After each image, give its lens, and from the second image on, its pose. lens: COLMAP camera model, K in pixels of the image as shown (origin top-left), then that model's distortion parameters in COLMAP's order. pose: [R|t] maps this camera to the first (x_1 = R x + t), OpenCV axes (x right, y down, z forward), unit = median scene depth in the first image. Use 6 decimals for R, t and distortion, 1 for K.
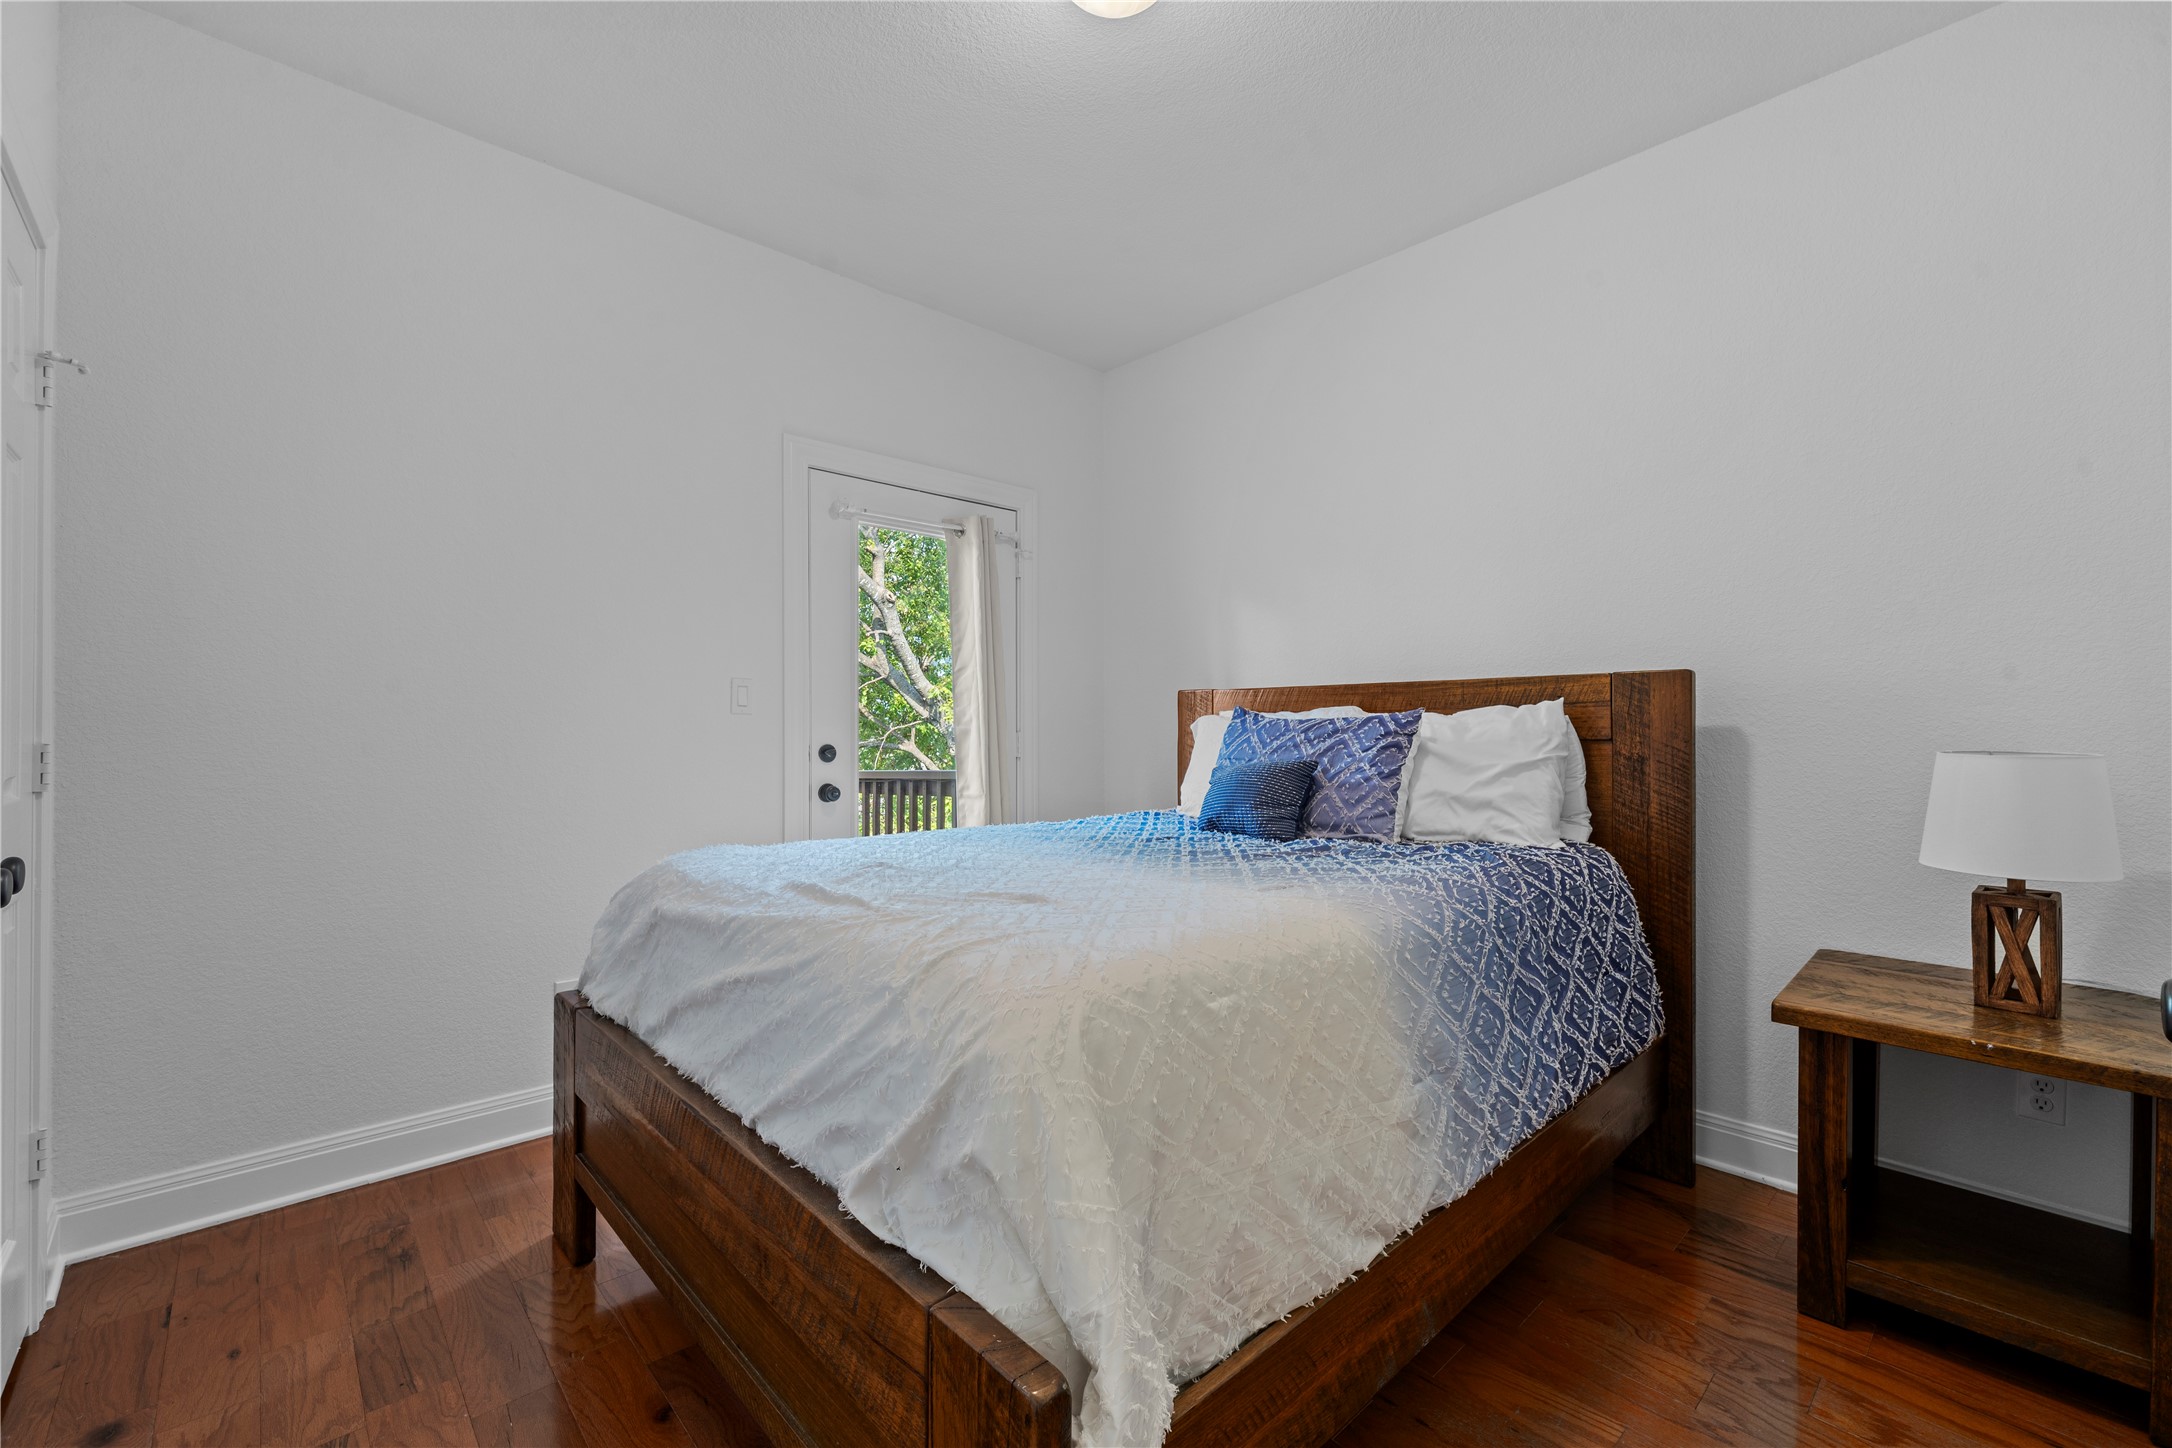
lens RADIAL K [[885.8, 0, 1081.8], [0, 885.8, 726.1], [0, 0, 1]] dist [0.003011, -0.010740]
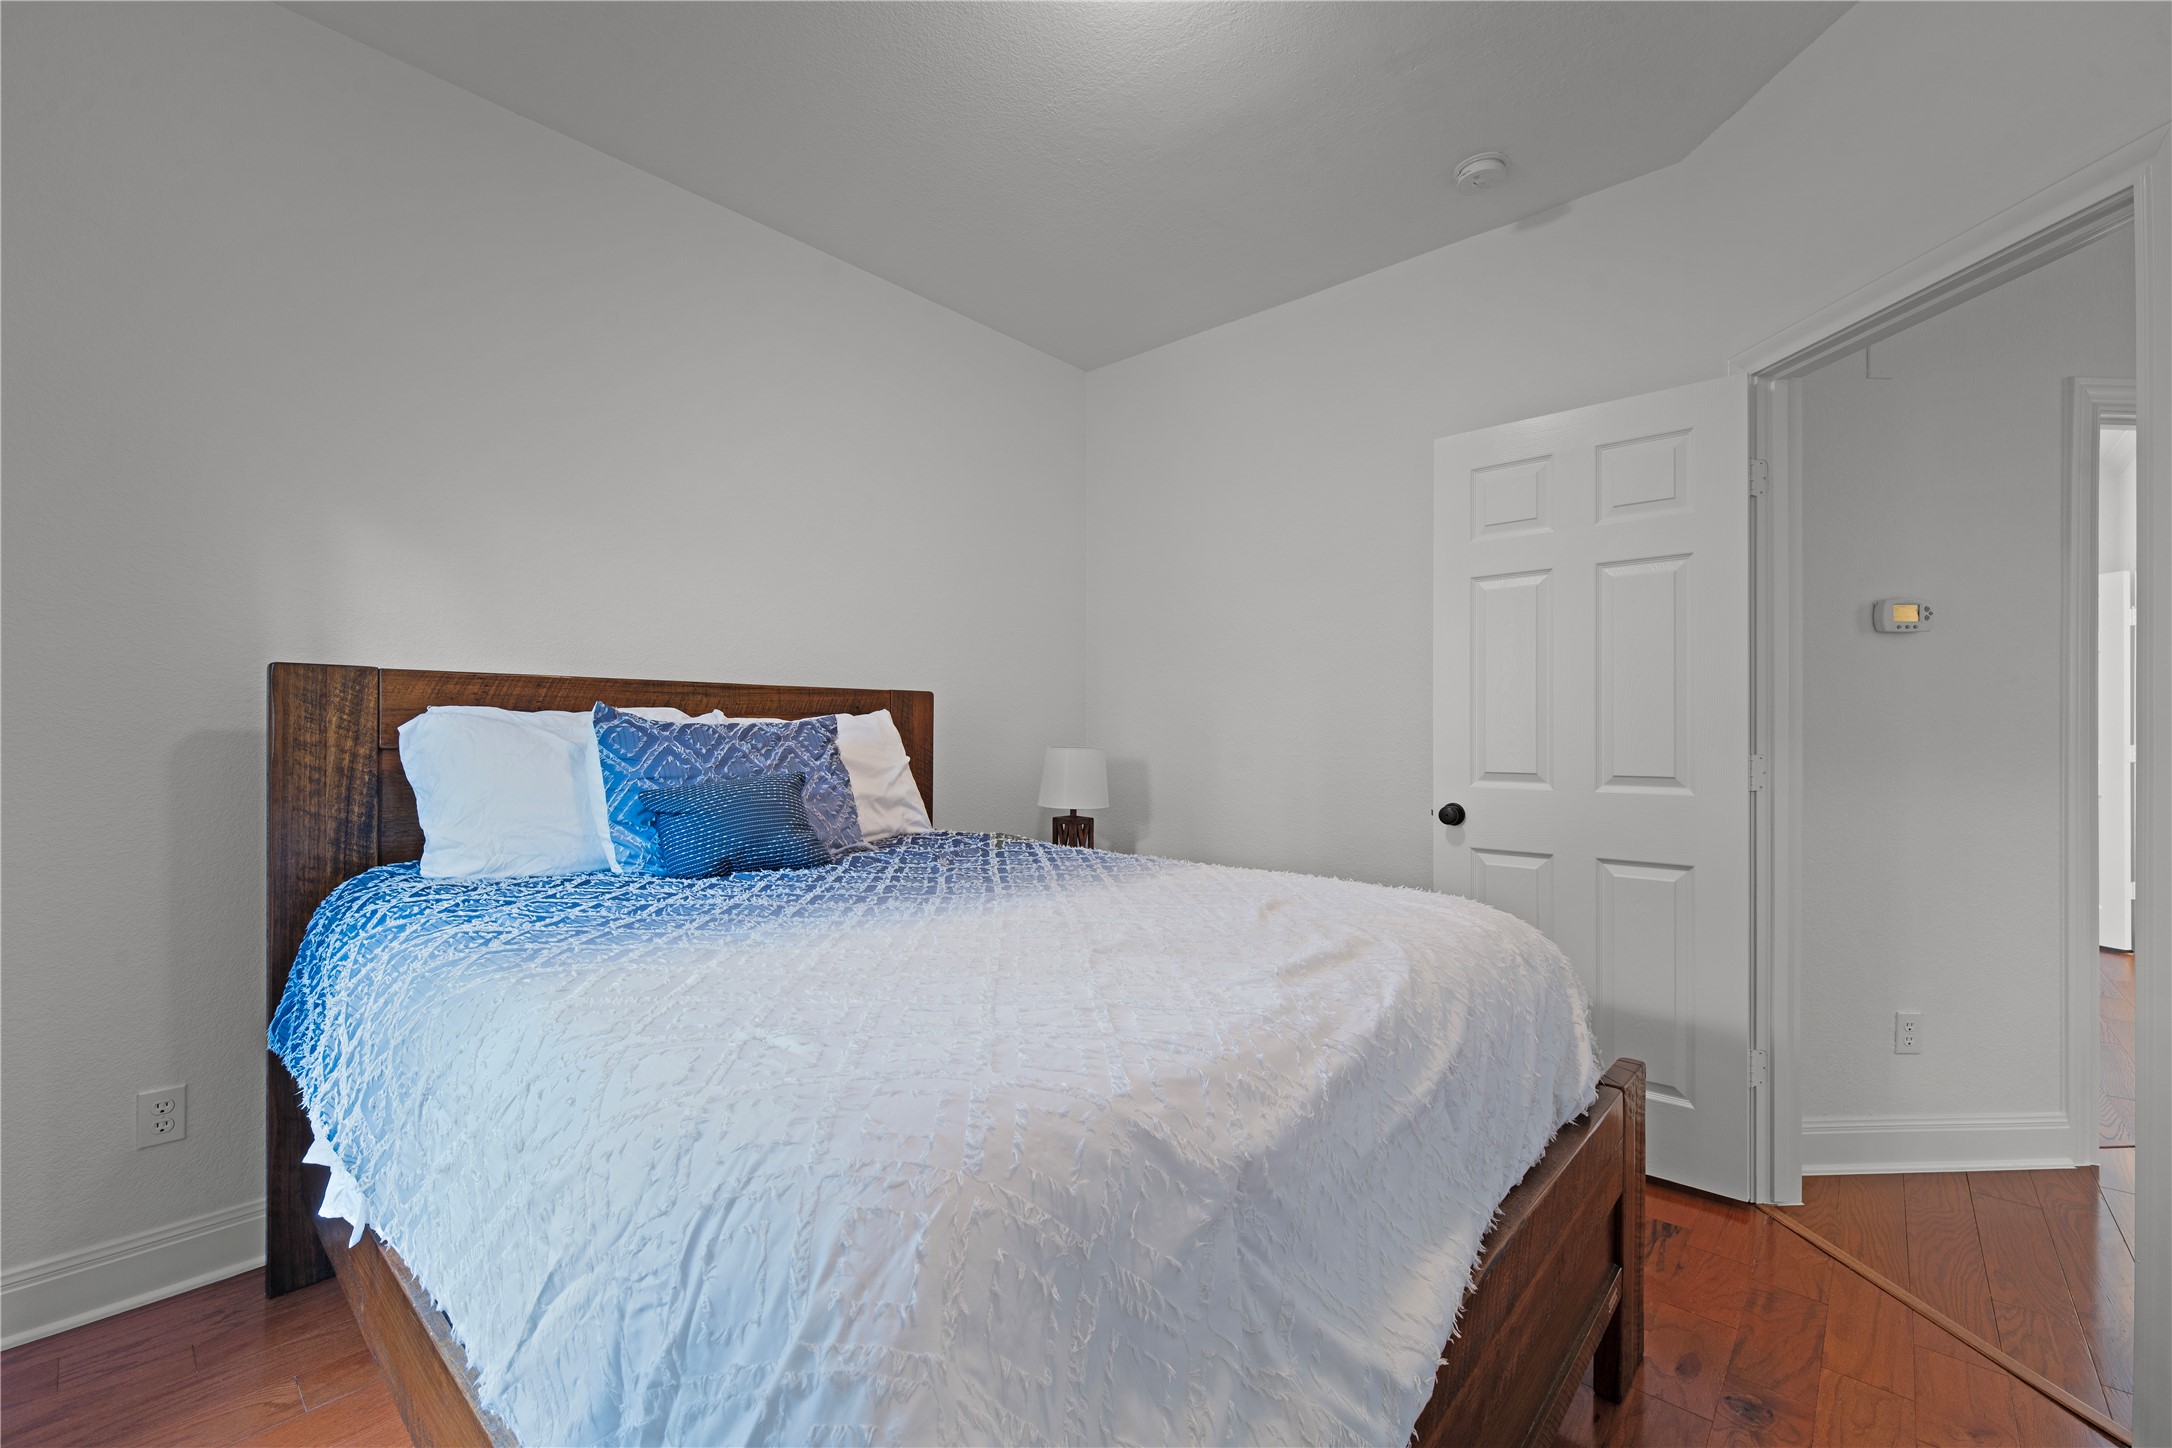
lens RADIAL K [[879.8, 0, 1090.1], [0, 879.8, 727.0], [0, 0, 1]] dist [-0.010567, -0.000070]
pose [[-0.080314, -0.005472, 0.996755, -0.675757], [-0.006219, 0.999968, 0.004989, -0.014030], [-0.996750, -0.005798, -0.080345, 0.843943]]
